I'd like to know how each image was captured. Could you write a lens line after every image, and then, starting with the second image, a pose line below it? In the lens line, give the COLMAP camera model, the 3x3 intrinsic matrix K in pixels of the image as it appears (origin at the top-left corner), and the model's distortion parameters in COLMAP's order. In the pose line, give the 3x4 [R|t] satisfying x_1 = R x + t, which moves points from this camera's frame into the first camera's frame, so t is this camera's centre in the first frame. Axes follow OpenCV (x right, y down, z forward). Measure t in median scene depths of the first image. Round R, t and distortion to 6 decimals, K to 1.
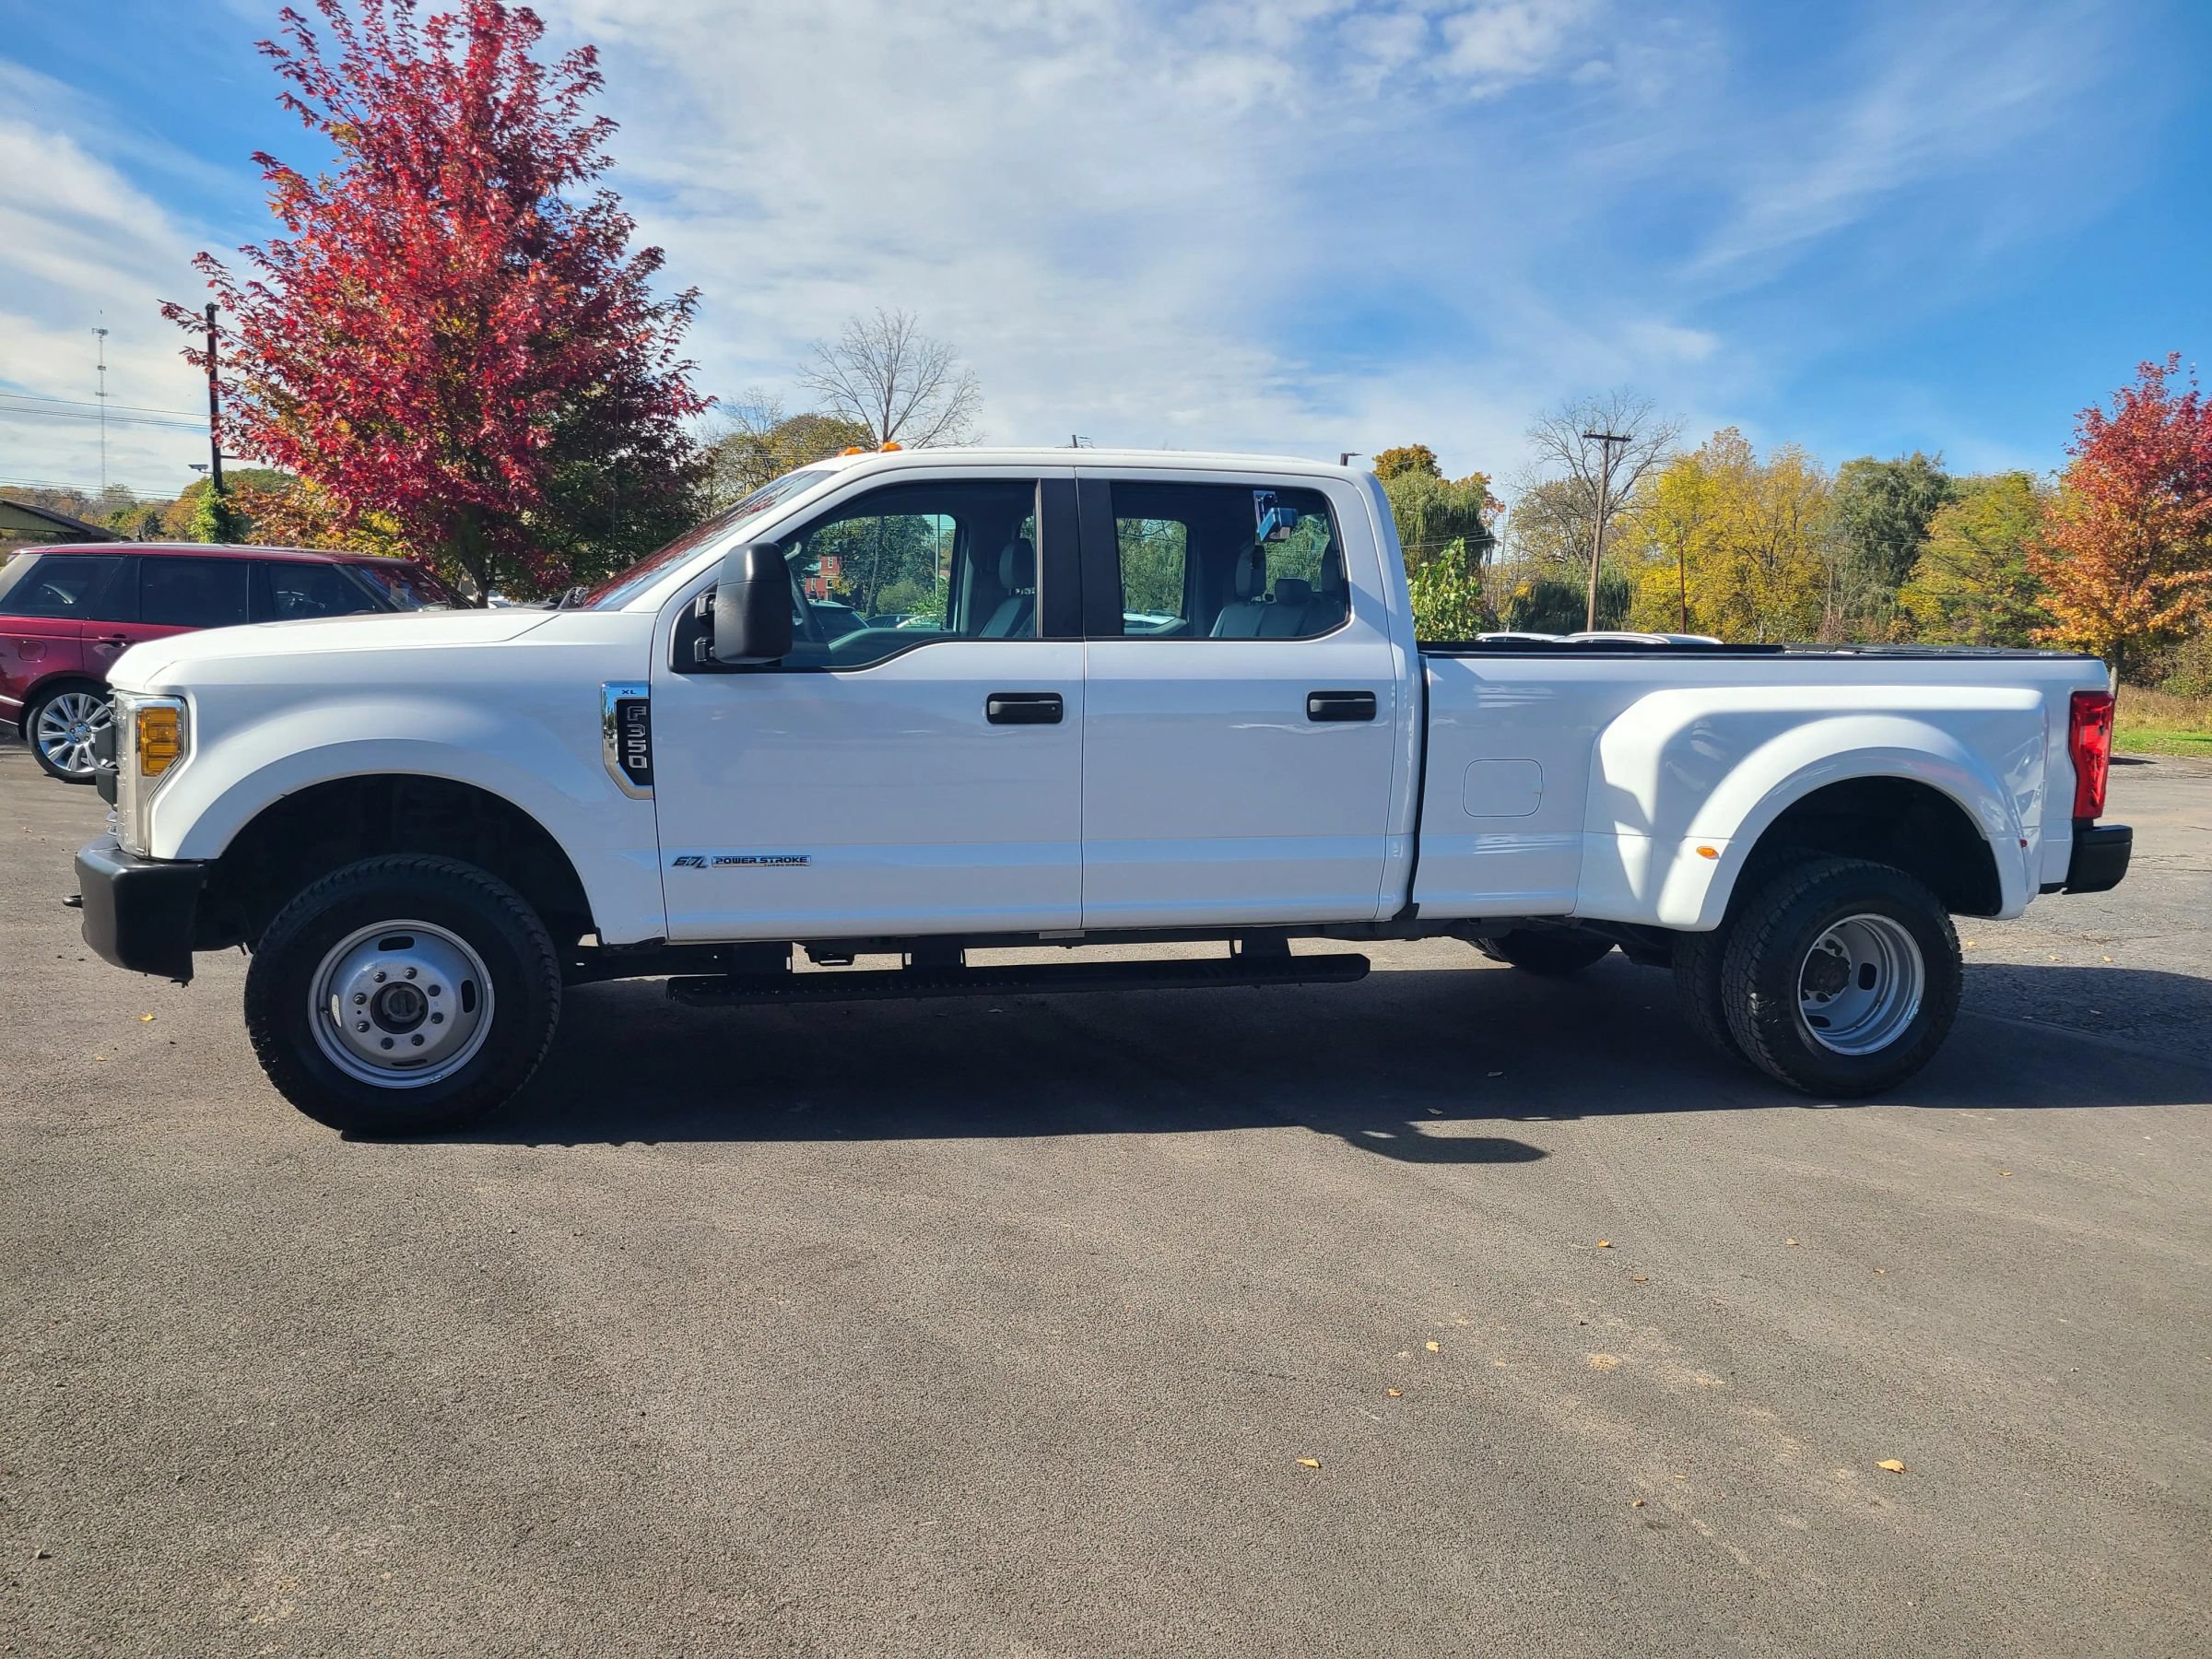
lens RADIAL K [[1639.8, 0, 1098.4], [0, 1639.8, 817.3], [0, 0, 1]] dist [0.064693, -0.045355]
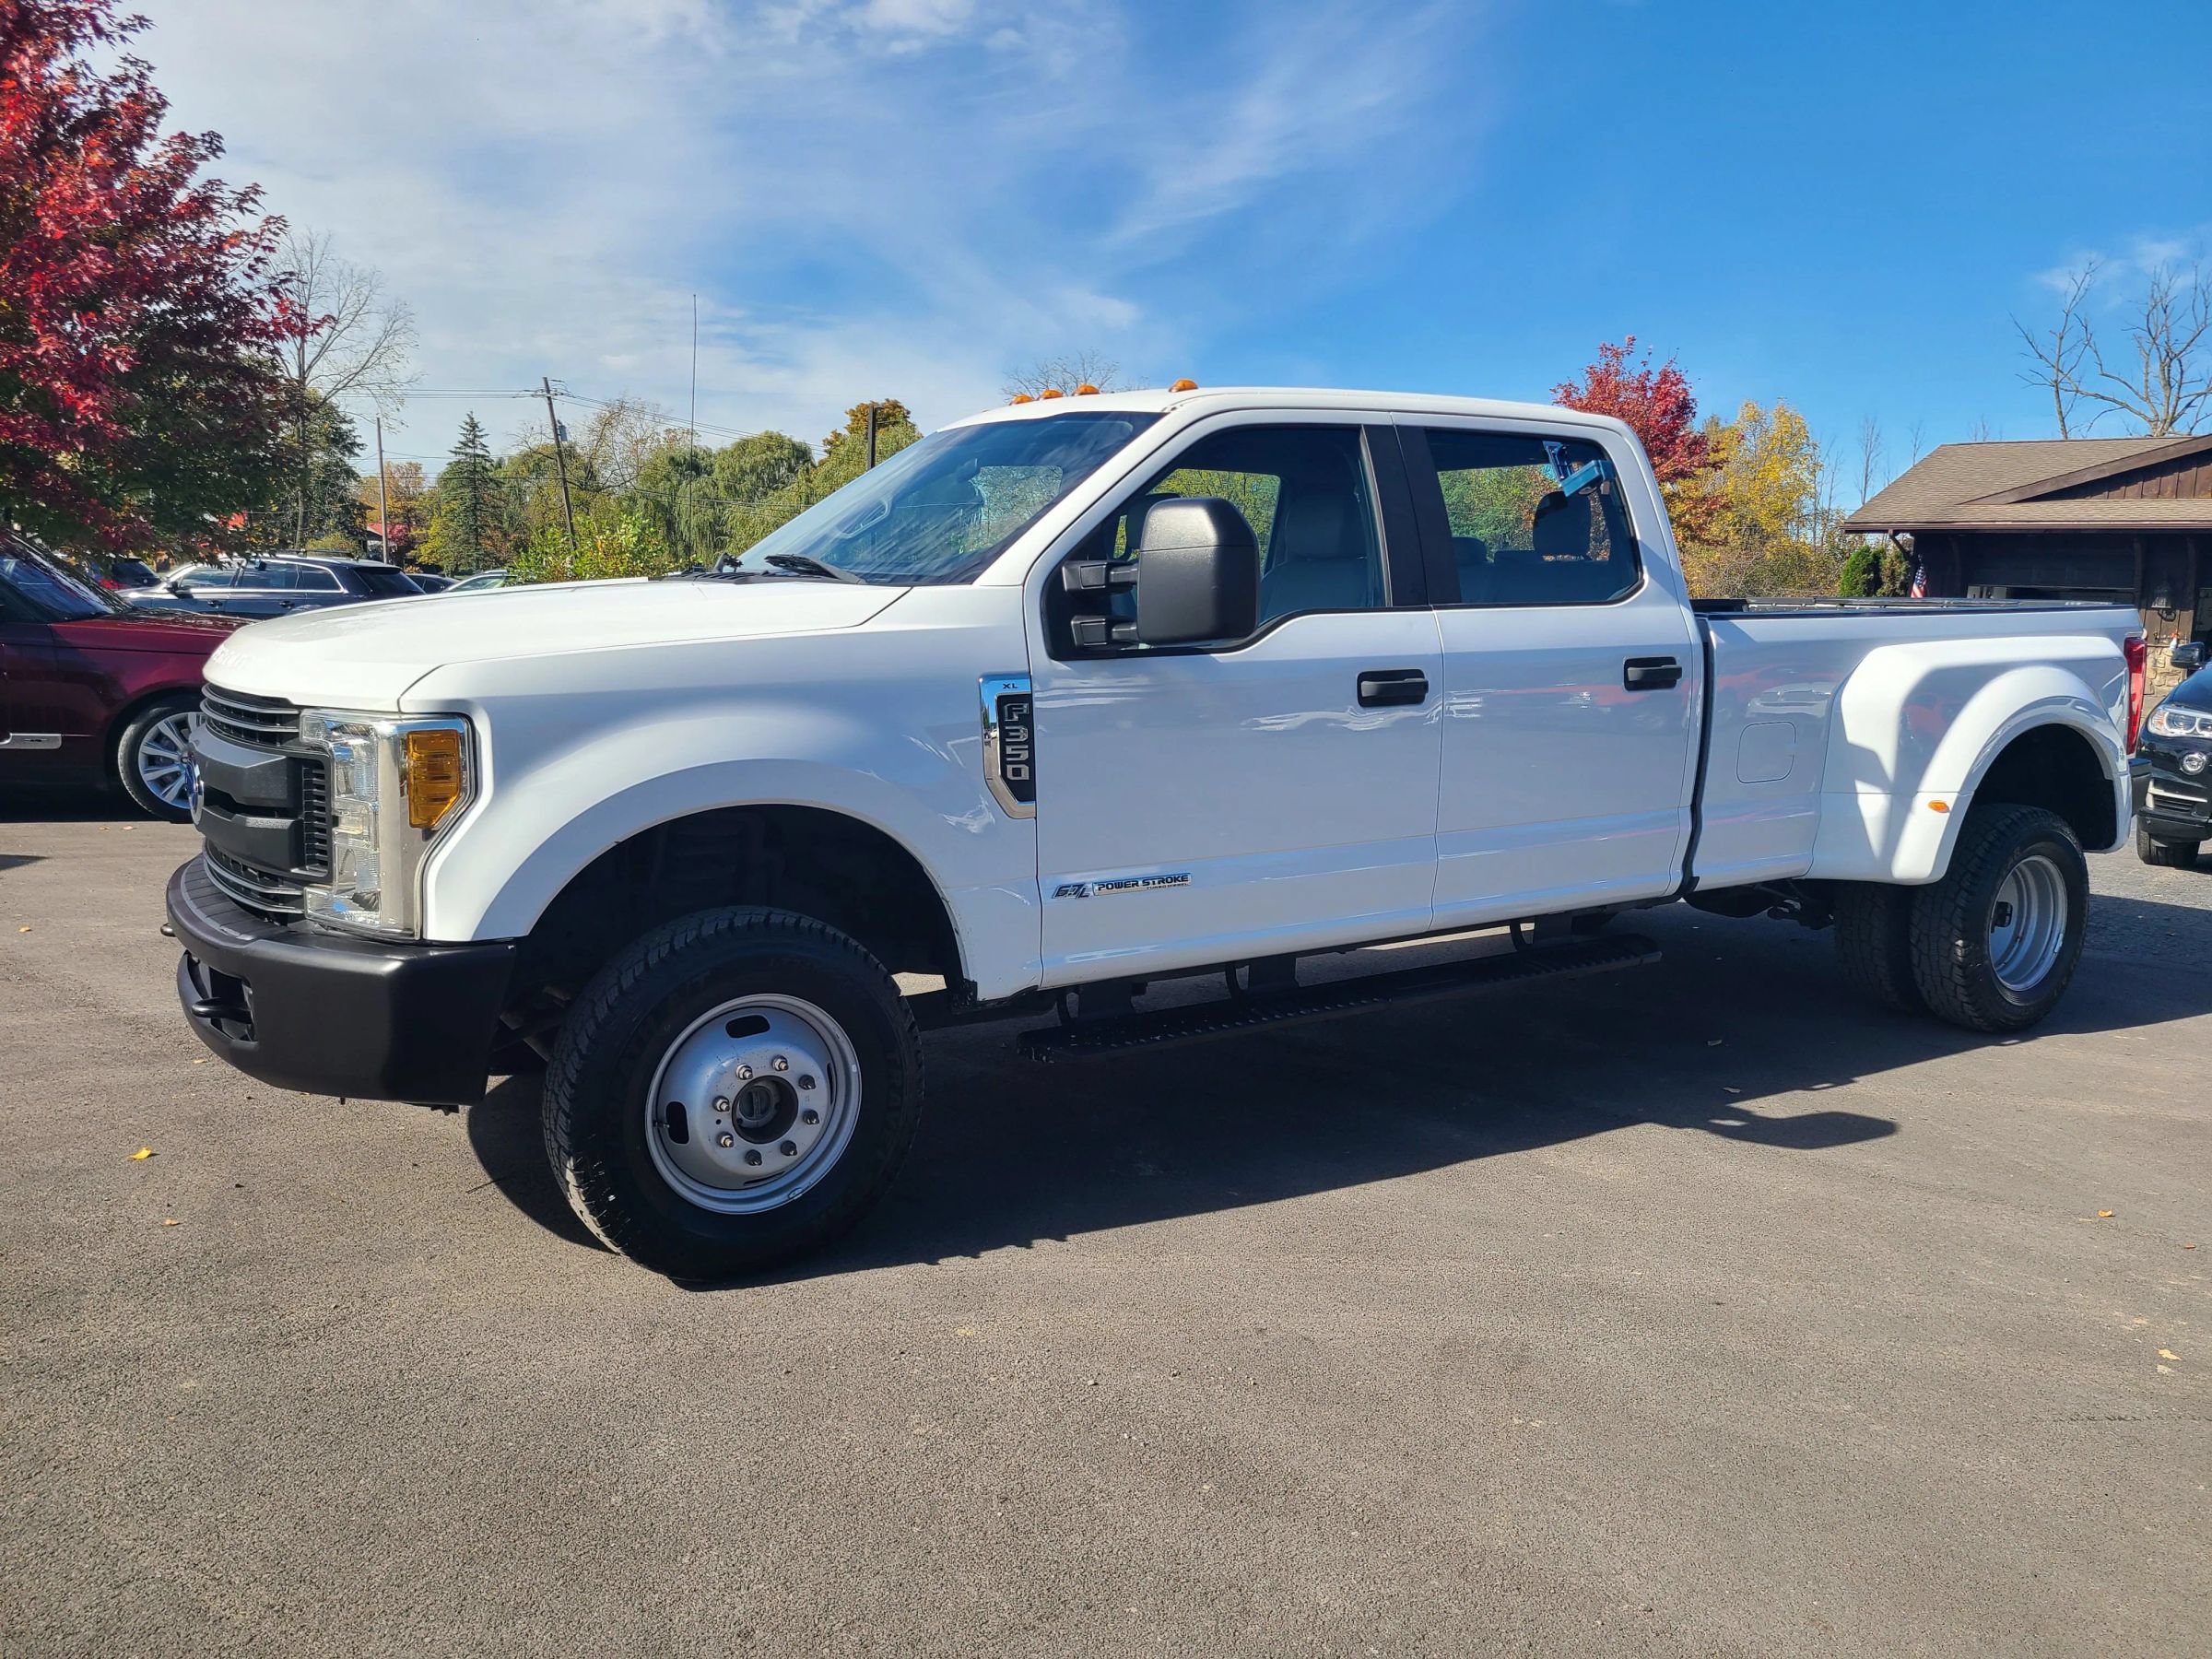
lens RADIAL K [[1639.8, 0, 1120.9], [0, 1639.8, 825.2], [0, 0, 1]] dist [0.064693, -0.045355]
pose [[0.945497, -0.060028, 0.320050, -0.446799], [0.050052, 0.997973, 0.039314, -0.033467], [-0.321761, -0.021153, 0.946585, 0.204085]]
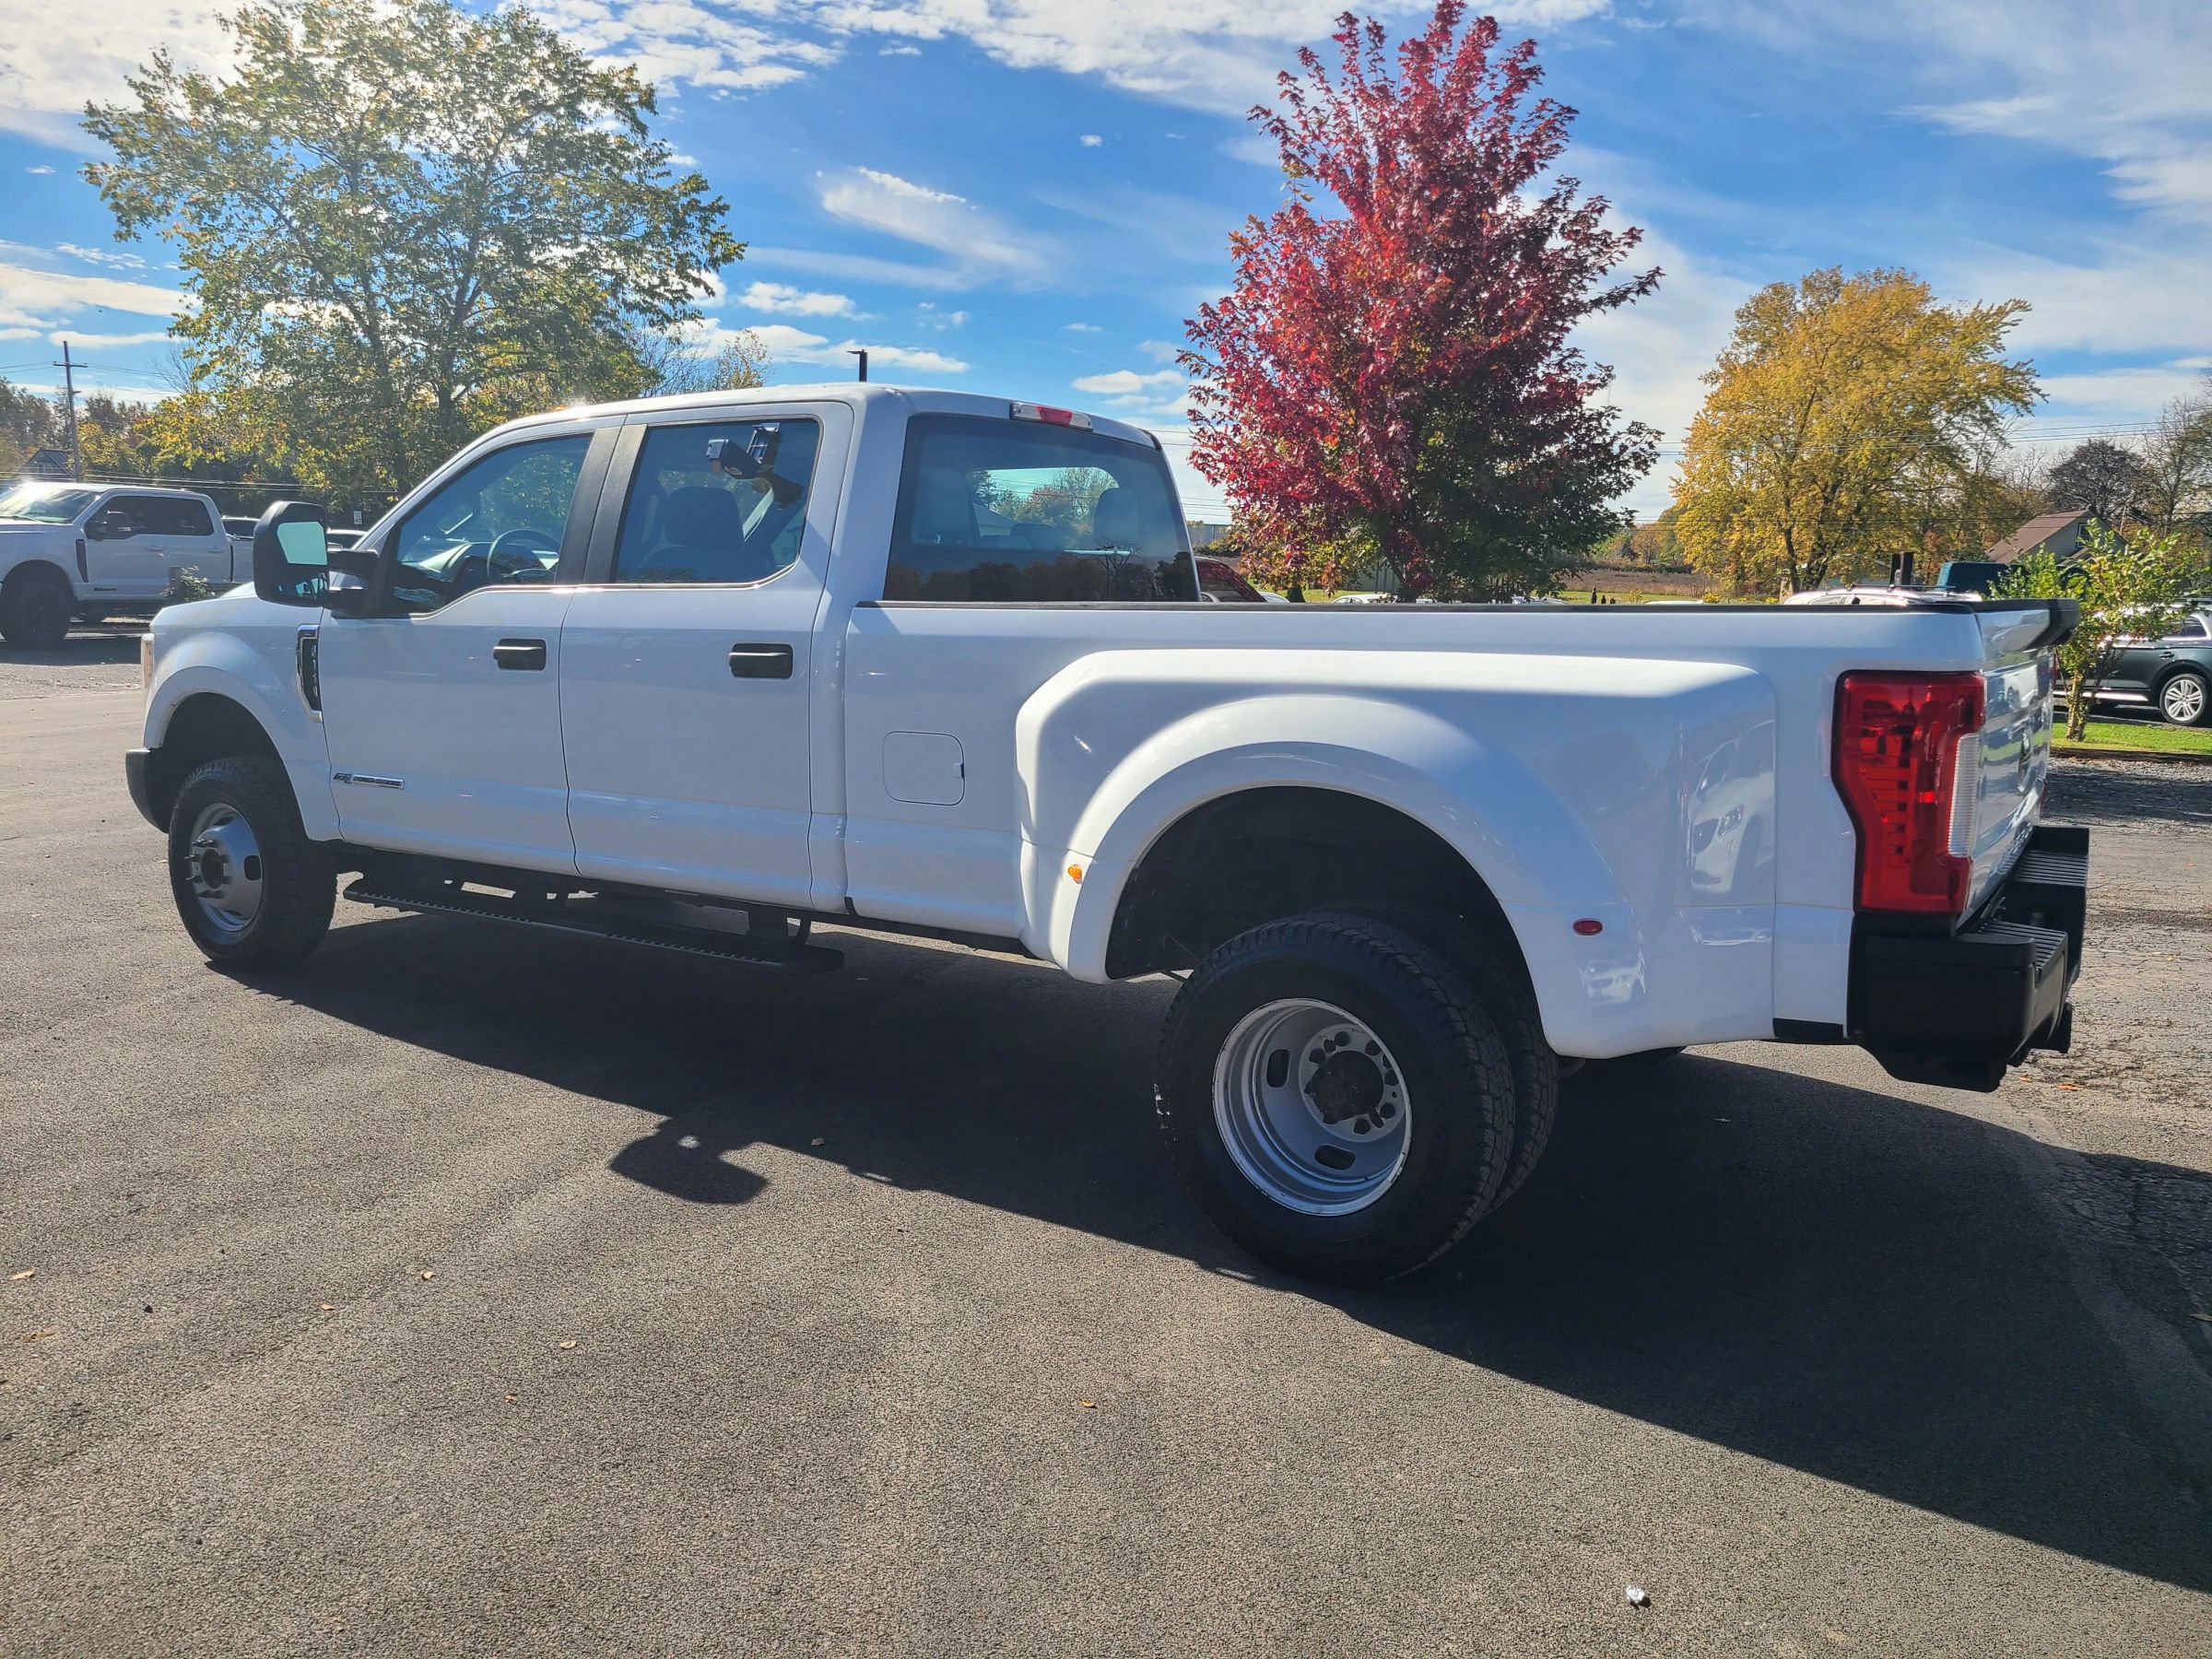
lens RADIAL K [[1639.8, 0, 1106.8], [0, 1639.8, 843.6], [0, 0, 1]] dist [0.064693, -0.045355]
pose [[0.682501, 0.093533, -0.724875, 0.929639], [-0.087829, 0.995086, 0.045705, -0.026952], [0.725588, 0.032472, 0.687362, 0.532612]]
